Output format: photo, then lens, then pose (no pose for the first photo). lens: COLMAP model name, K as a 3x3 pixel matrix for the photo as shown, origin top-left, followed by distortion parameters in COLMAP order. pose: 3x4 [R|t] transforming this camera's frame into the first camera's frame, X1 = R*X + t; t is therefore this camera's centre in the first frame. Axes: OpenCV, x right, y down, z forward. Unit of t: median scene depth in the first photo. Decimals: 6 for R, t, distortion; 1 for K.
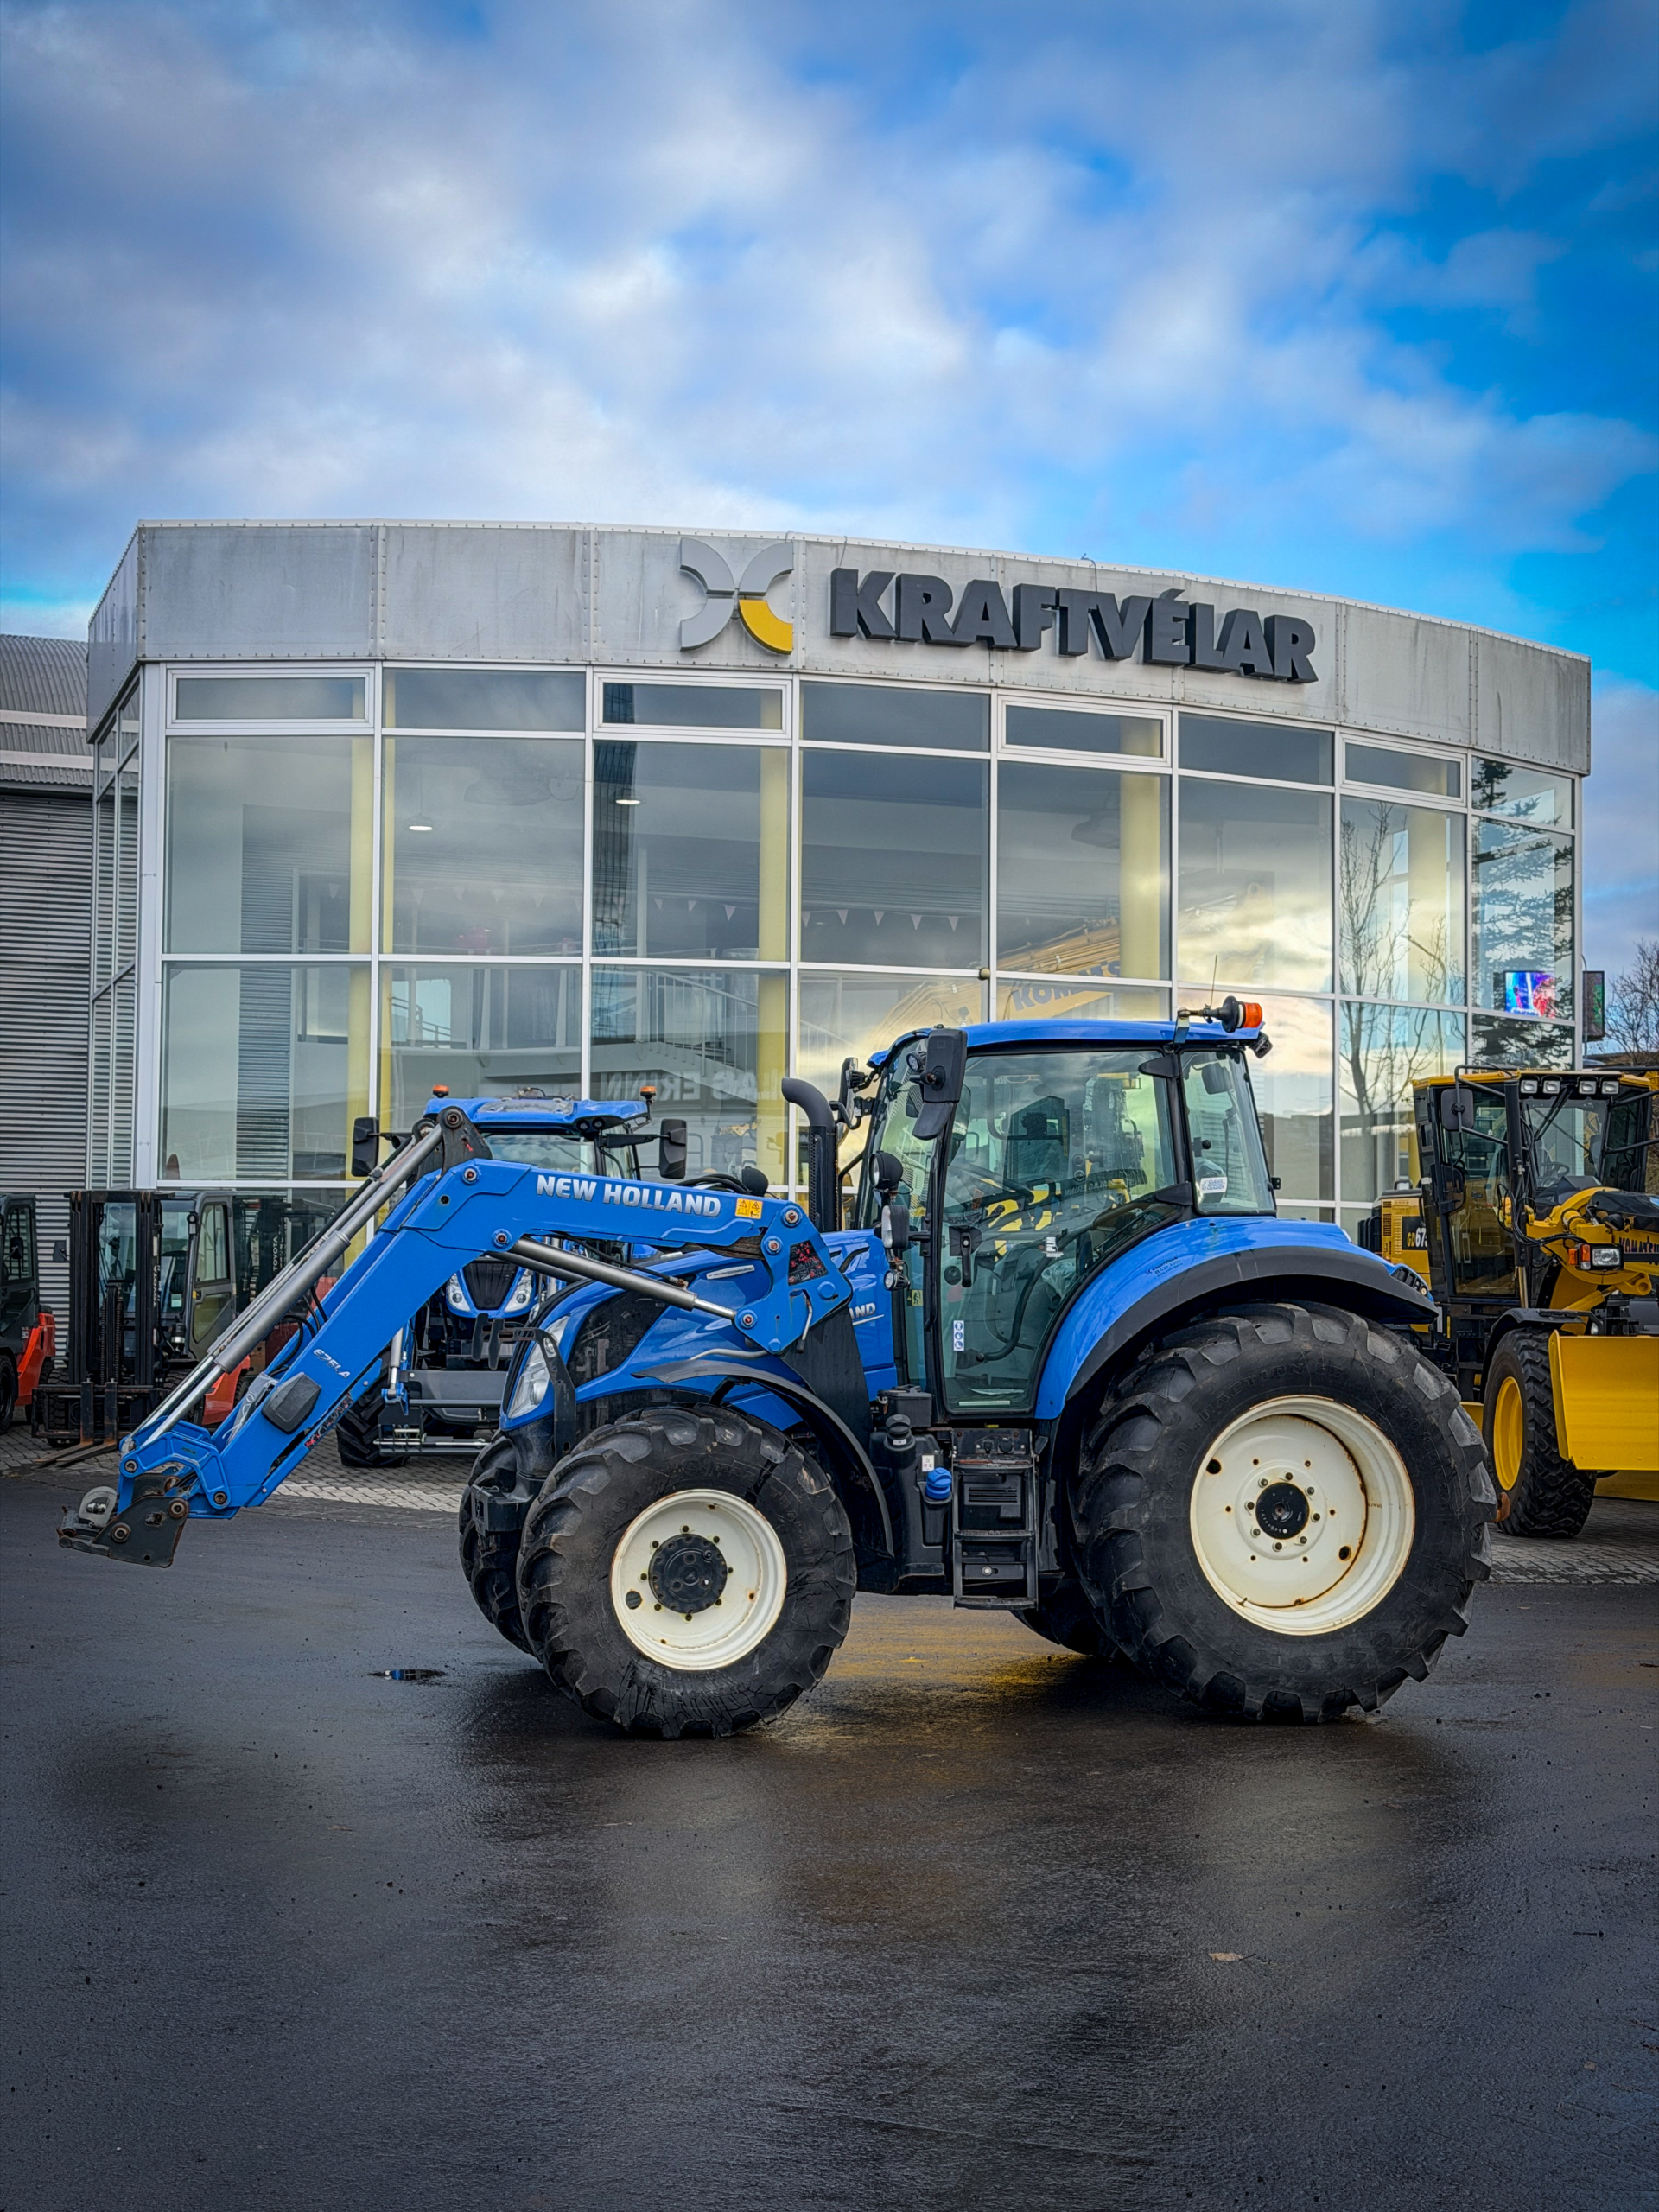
lens RADIAL K [[3107.6, 0, 827.7], [0, 3107.6, 1109.9], [0, 0, 1]] dist [0.023344, 0.000000]
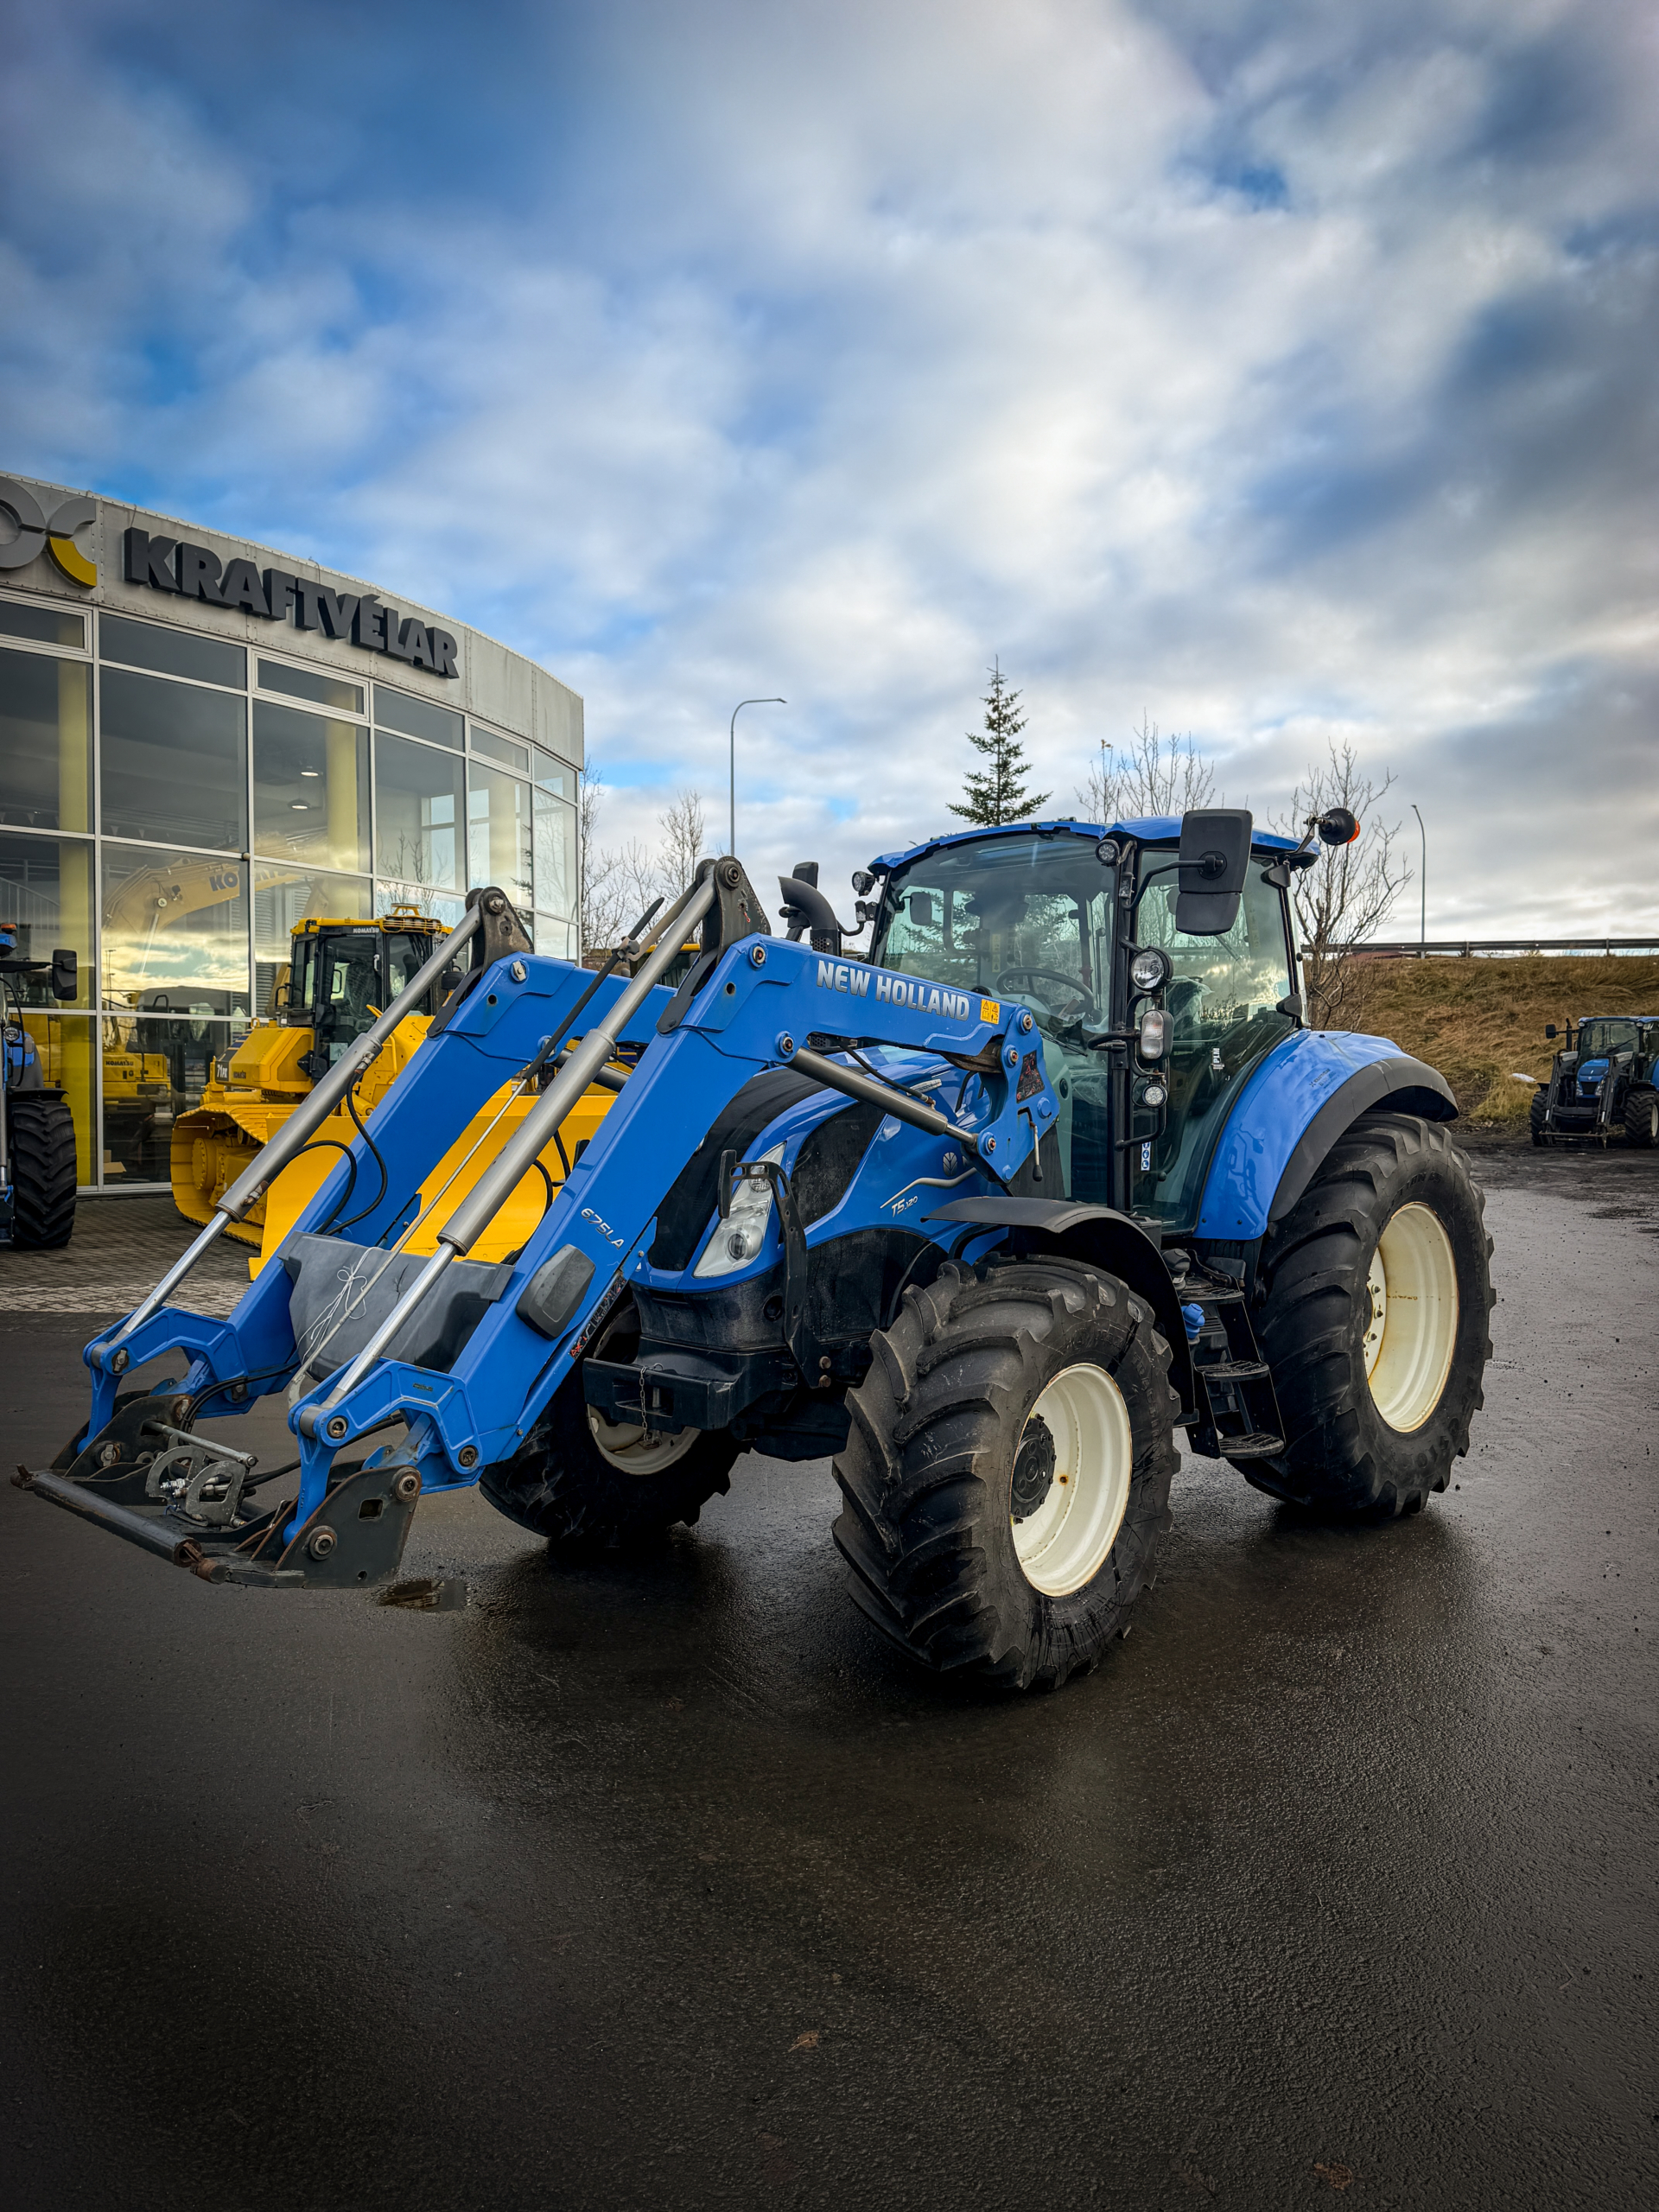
lens RADIAL K [[1558.3, 0, 830.2], [0, 1558.3, 1092.0], [0, 0, 1]] dist [0.013057, -0.006882]
pose [[0.819705, -0.007400, 0.572738, -0.131351], [-0.029153, 0.998082, 0.054620, 0.013840], [-0.572043, -0.061470, 0.817917, 0.296522]]
